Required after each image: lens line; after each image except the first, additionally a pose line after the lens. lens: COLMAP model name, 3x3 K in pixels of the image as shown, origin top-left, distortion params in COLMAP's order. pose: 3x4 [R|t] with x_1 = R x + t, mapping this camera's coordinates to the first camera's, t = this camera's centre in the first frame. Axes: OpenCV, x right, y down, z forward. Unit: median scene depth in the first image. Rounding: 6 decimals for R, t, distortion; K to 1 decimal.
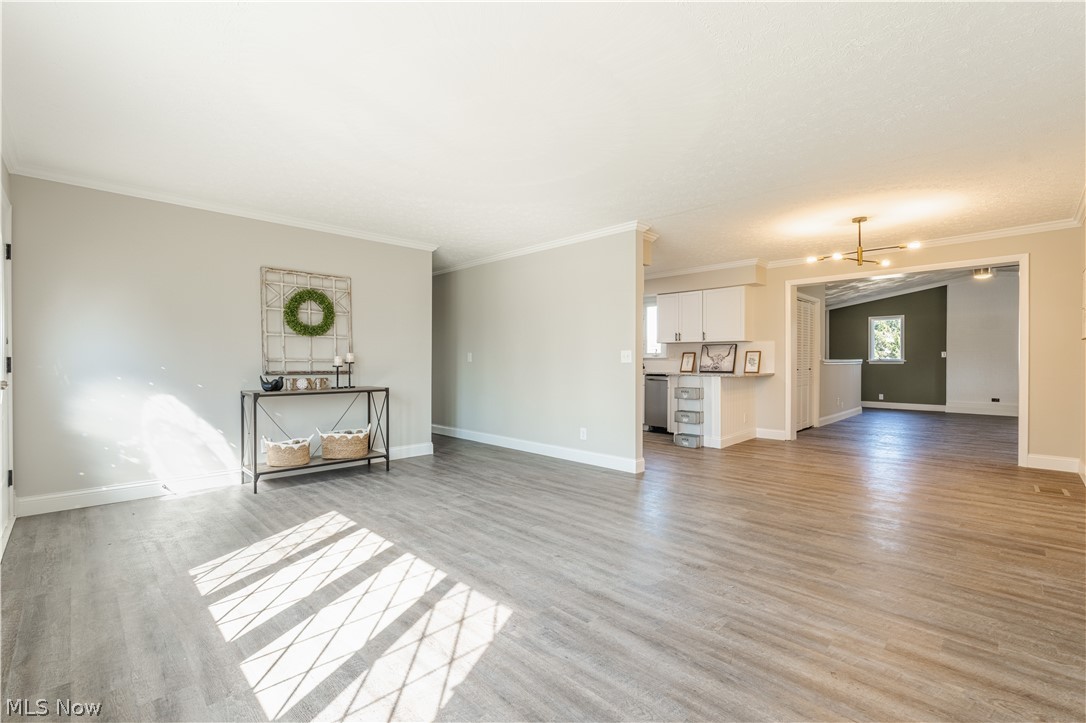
lens RADIAL K [[481.1, 0, 541.9], [0, 481.1, 363.5], [0, 0, 1]] dist [-0.007487, 0.001826]
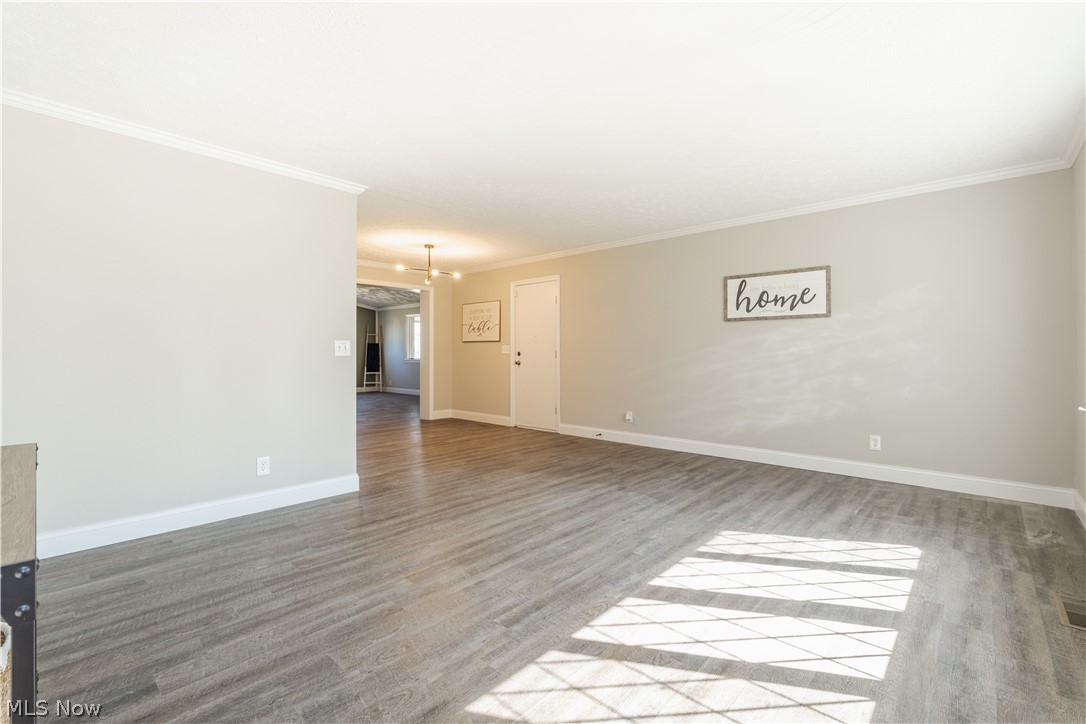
lens RADIAL K [[481.1, 0, 564.9], [0, 481.1, 337.6], [0, 0, 1]] dist [-0.007487, 0.001826]
pose [[-0.079345, 0.033590, 0.996281, -0.940959], [0.006328, 0.999429, -0.033192, -0.001972], [-0.996827, 0.003671, -0.079513, 1.028576]]
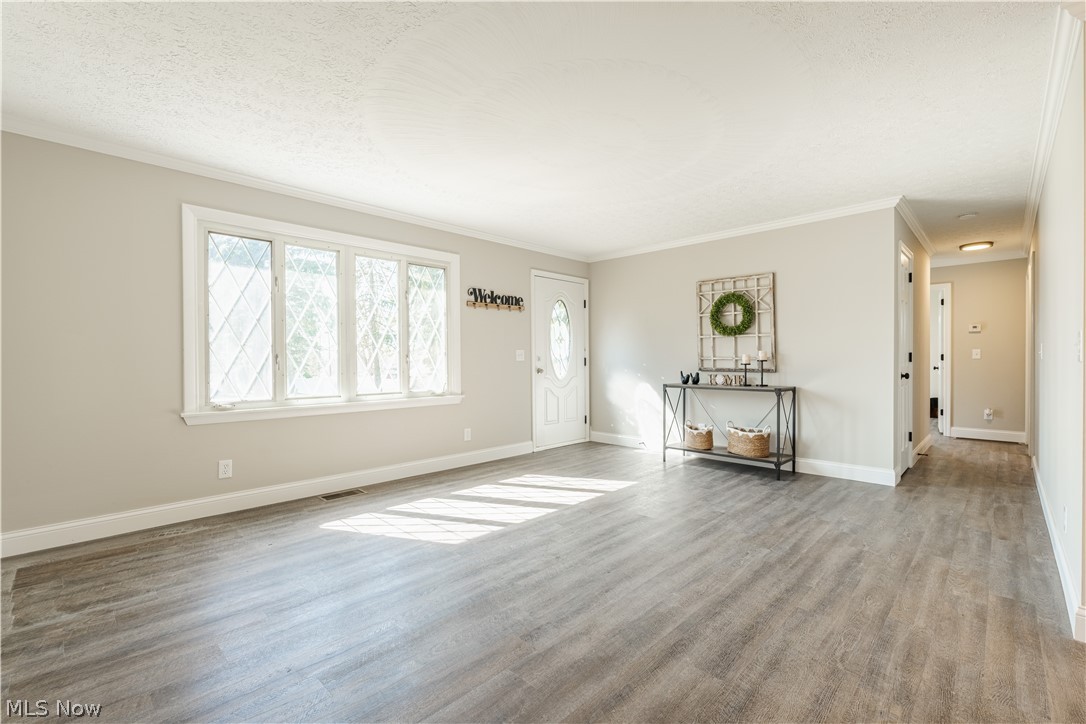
lens RADIAL K [[481.1, 0, 536.7], [0, 481.1, 360.6], [0, 0, 1]] dist [-0.007487, 0.001826]
pose [[0.004498, 0.001087, -0.999989, 0.848177], [-0.000541, 0.999999, 0.001084, -0.003081], [0.999990, 0.000536, 0.004498, 0.795044]]
